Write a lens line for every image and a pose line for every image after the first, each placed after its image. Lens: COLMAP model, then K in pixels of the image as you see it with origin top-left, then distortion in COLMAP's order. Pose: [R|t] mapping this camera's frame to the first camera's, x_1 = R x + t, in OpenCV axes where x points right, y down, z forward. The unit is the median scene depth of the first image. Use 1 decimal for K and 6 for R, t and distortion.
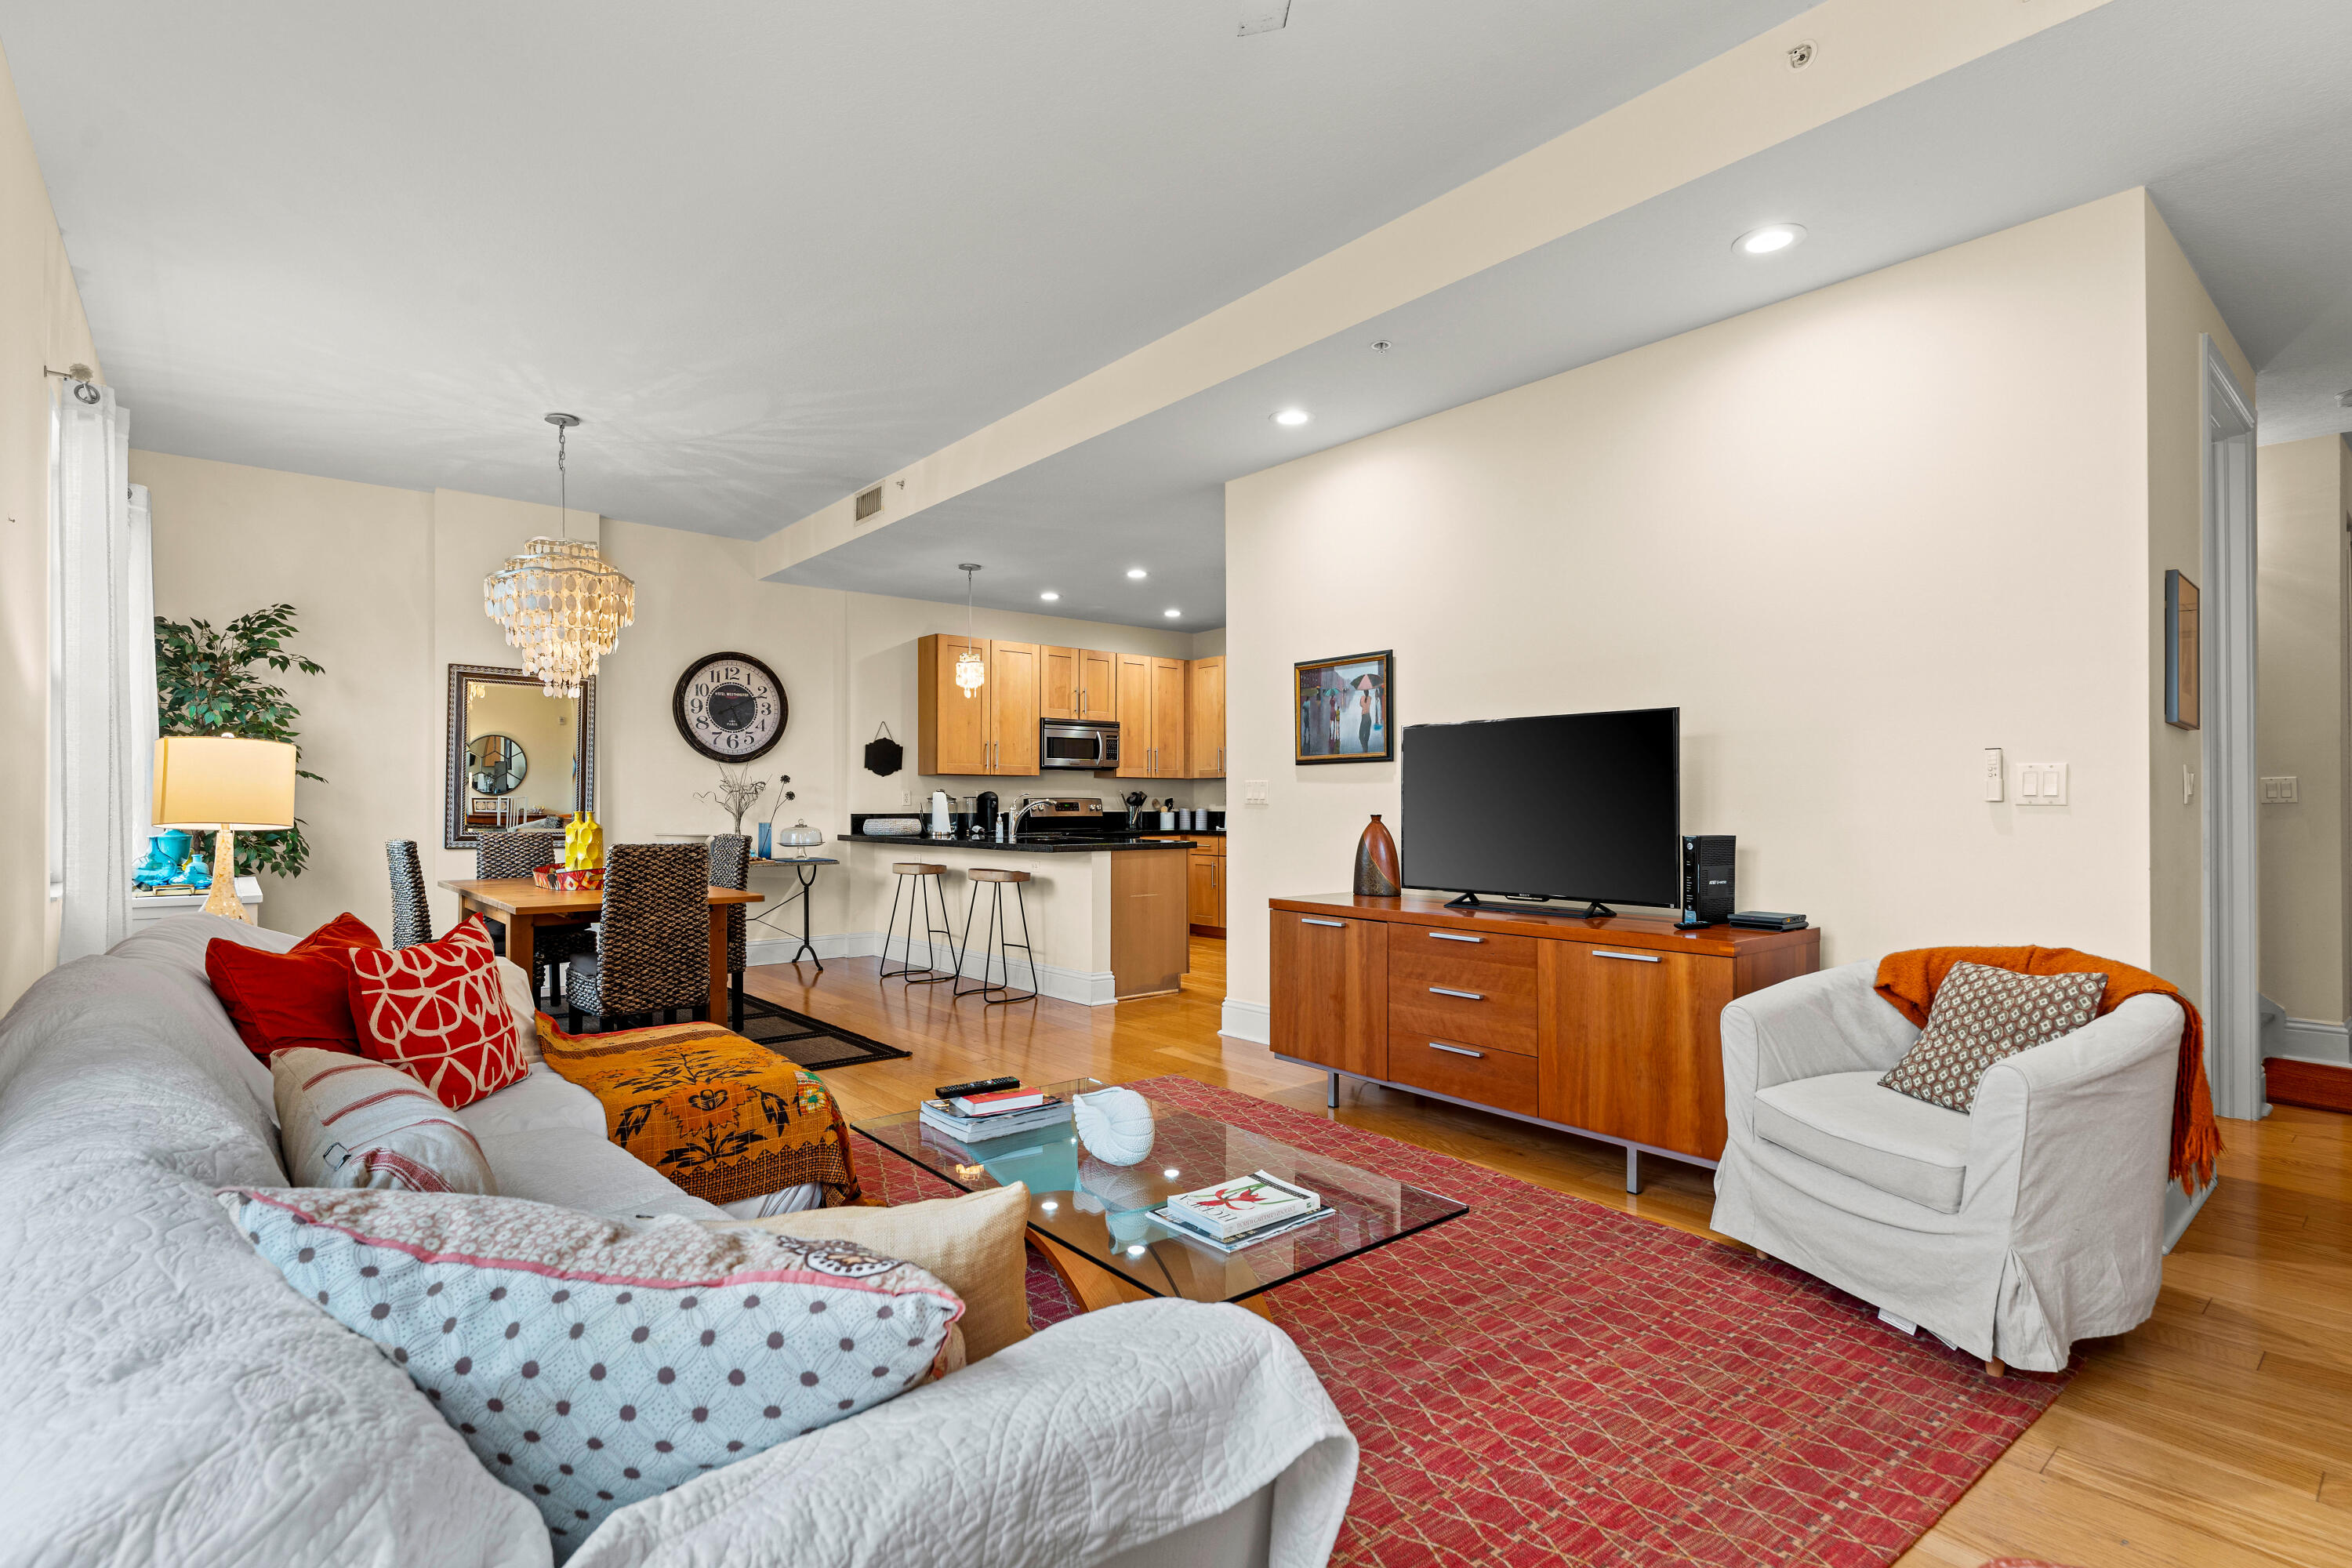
lens RADIAL K [[1119.1, 0, 1177.9], [0, 1119.1, 798.6], [0, 0, 1]] dist [0.004034, -0.000528]
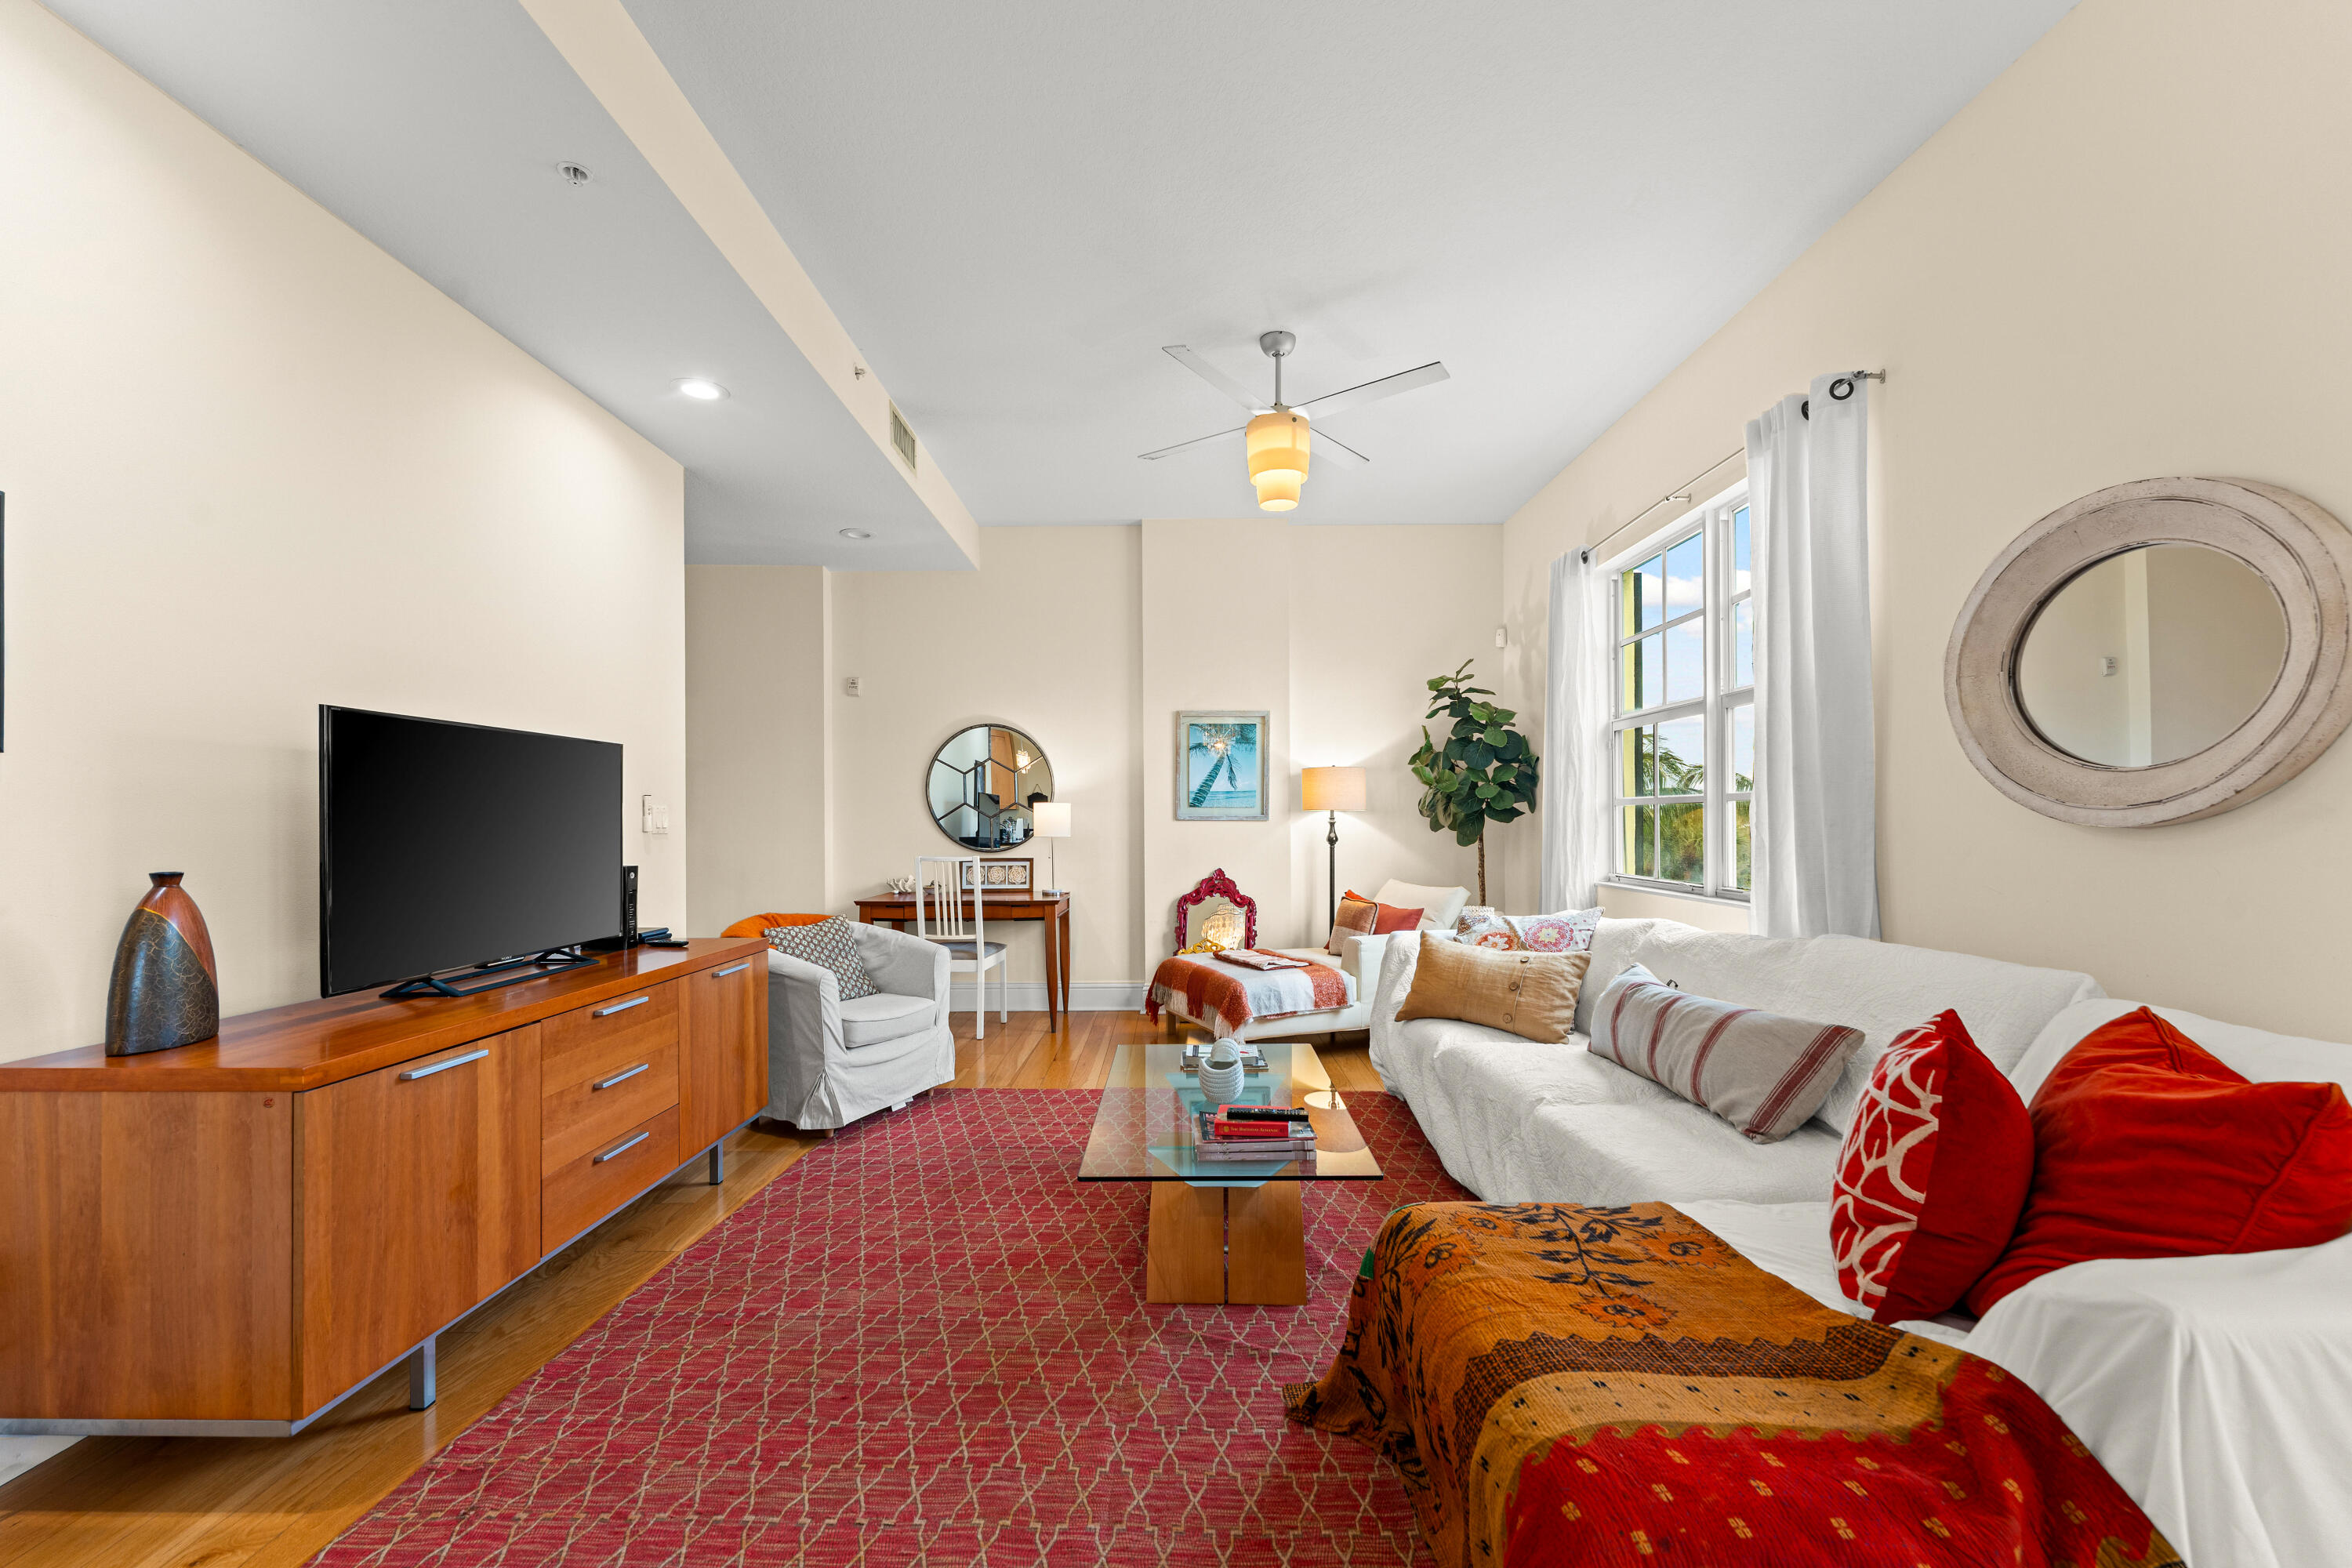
lens RADIAL K [[945.2, 0, 1186.2], [0, 945.2, 827.7], [0, 0, 1]] dist [-0.001630, -0.000048]
pose [[-0.771355, -0.000635, 0.636405, -0.234375], [0.004417, 0.999970, 0.006352, -0.003124], [-0.636390, 0.007711, -0.771329, 0.601999]]
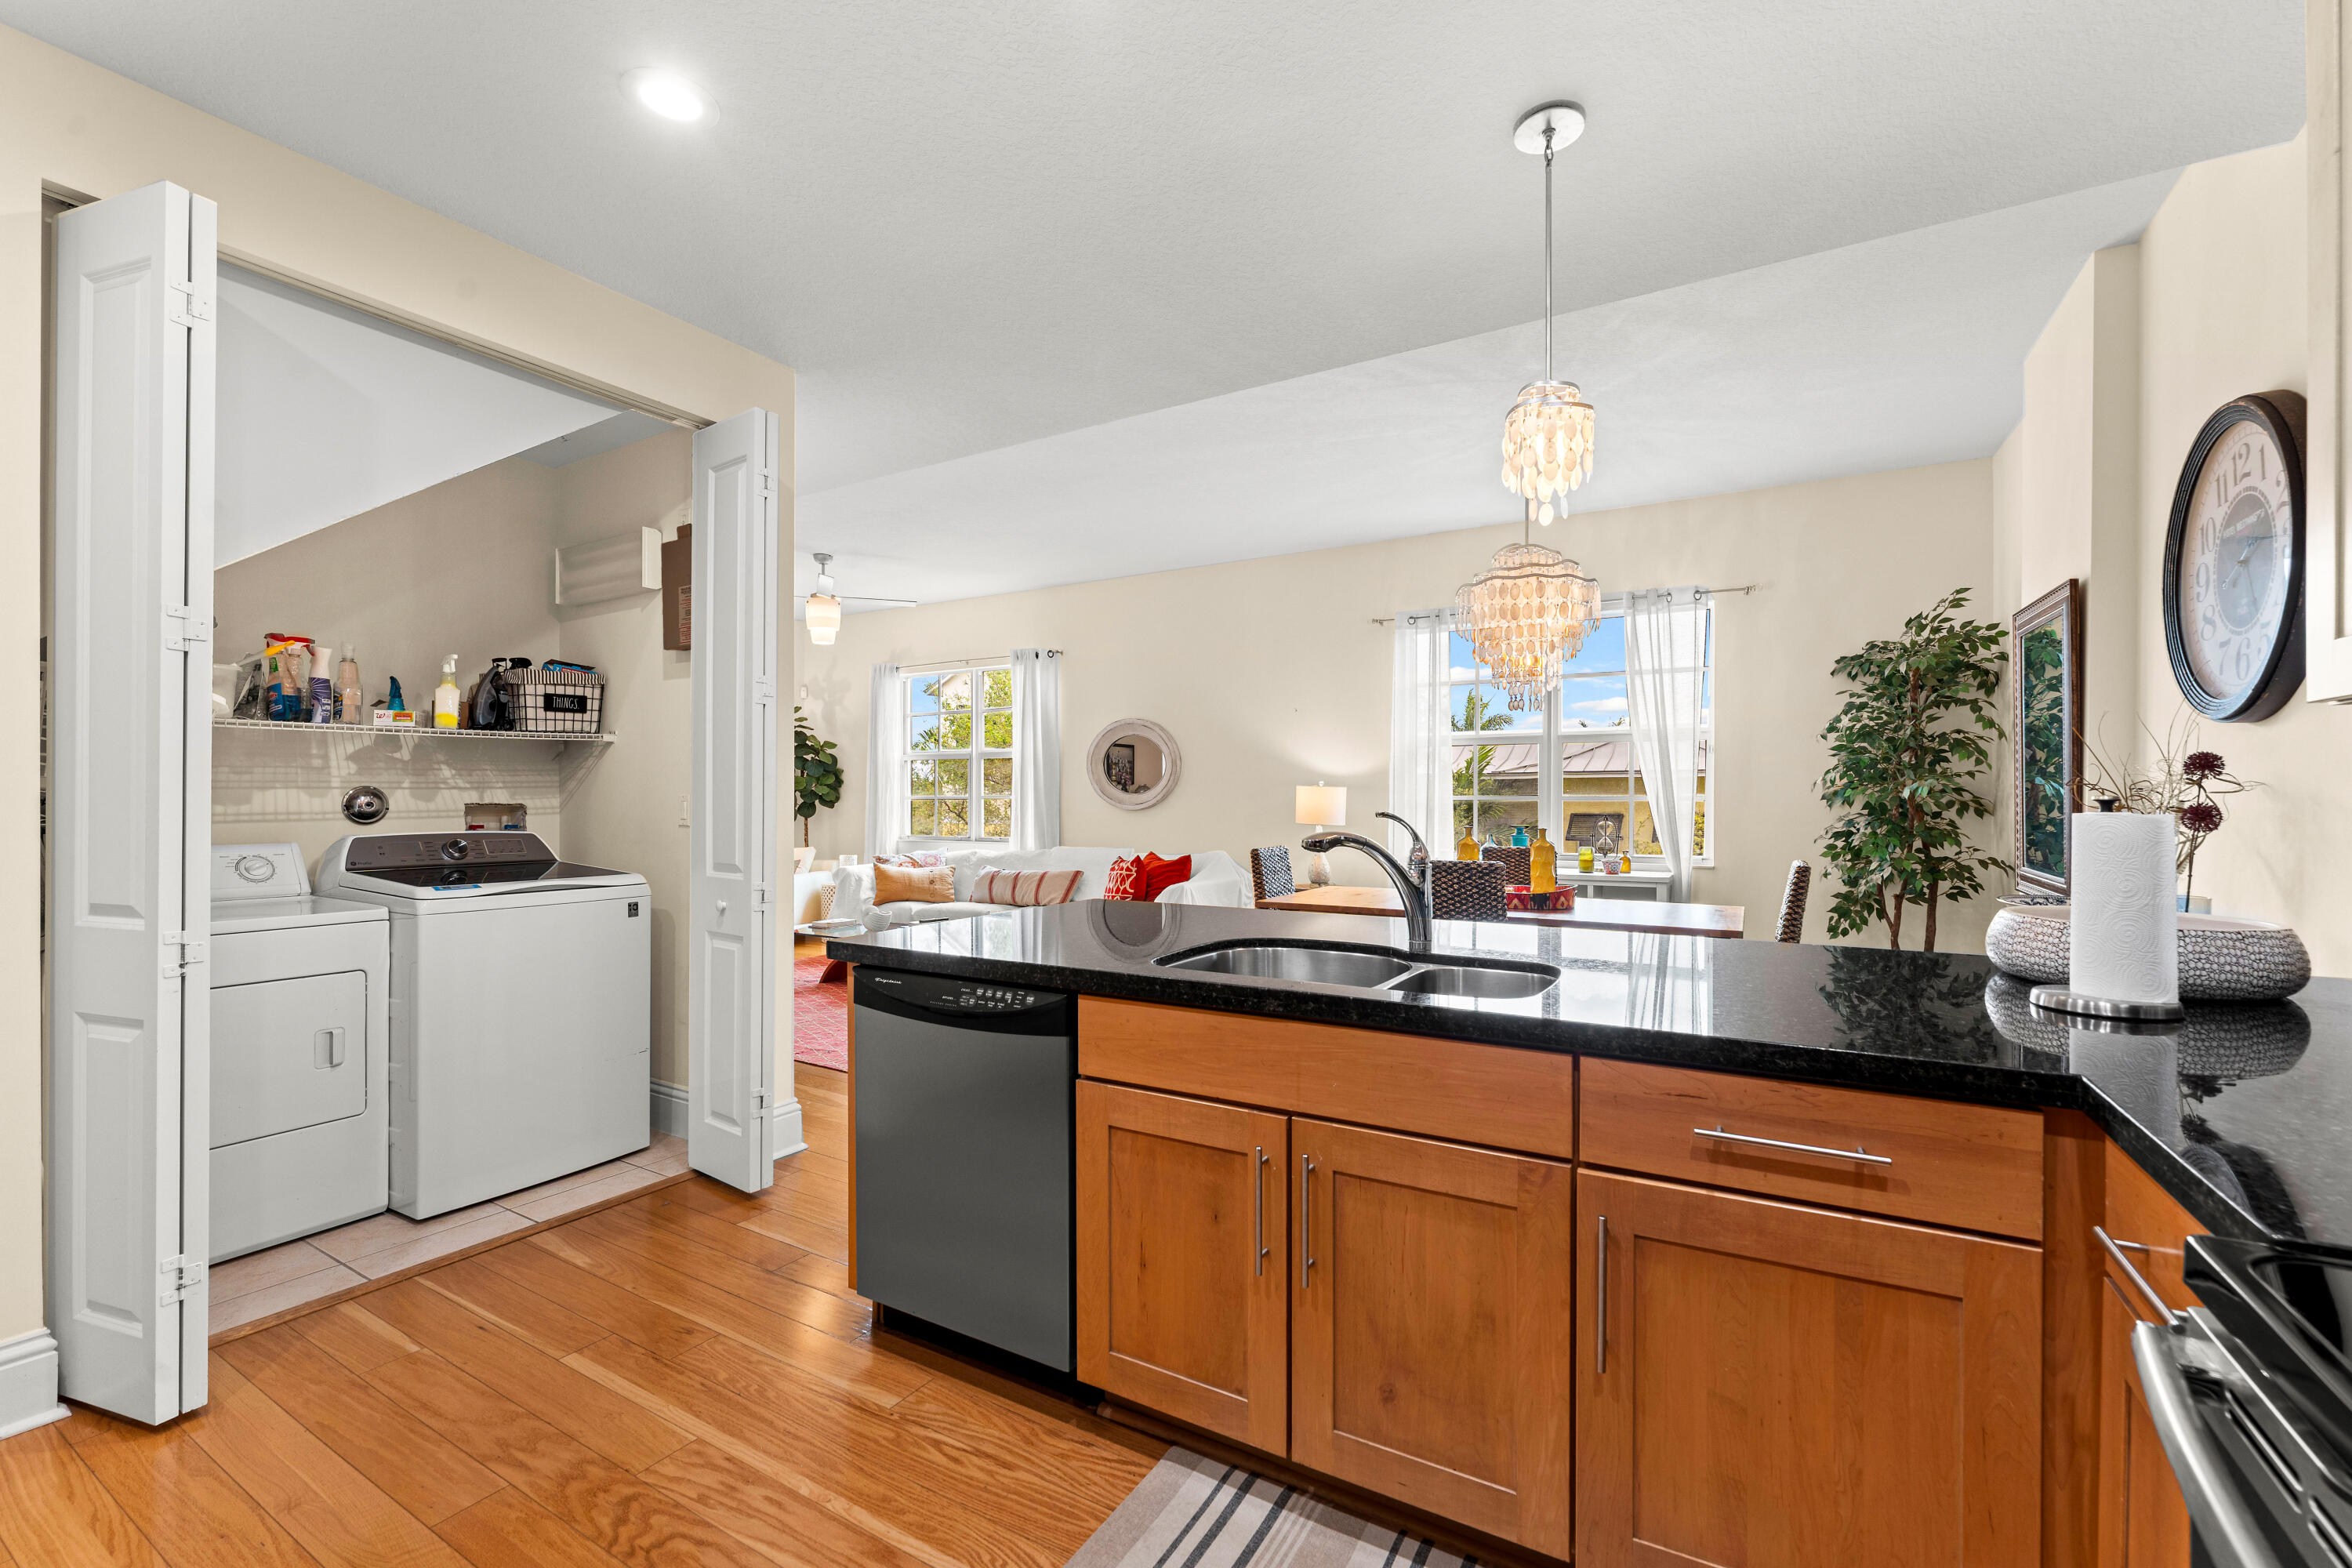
lens RADIAL K [[1031.5, 0, 1167.1], [0, 1031.5, 794.1], [0, 0, 1]] dist [-0.002572, 0.000329]
pose [[-0.951241, -0.005519, -0.308399, 0.027155], [-0.003246, 0.999964, -0.007885, -0.009242], [0.308431, -0.006500, -0.951224, 1.257009]]
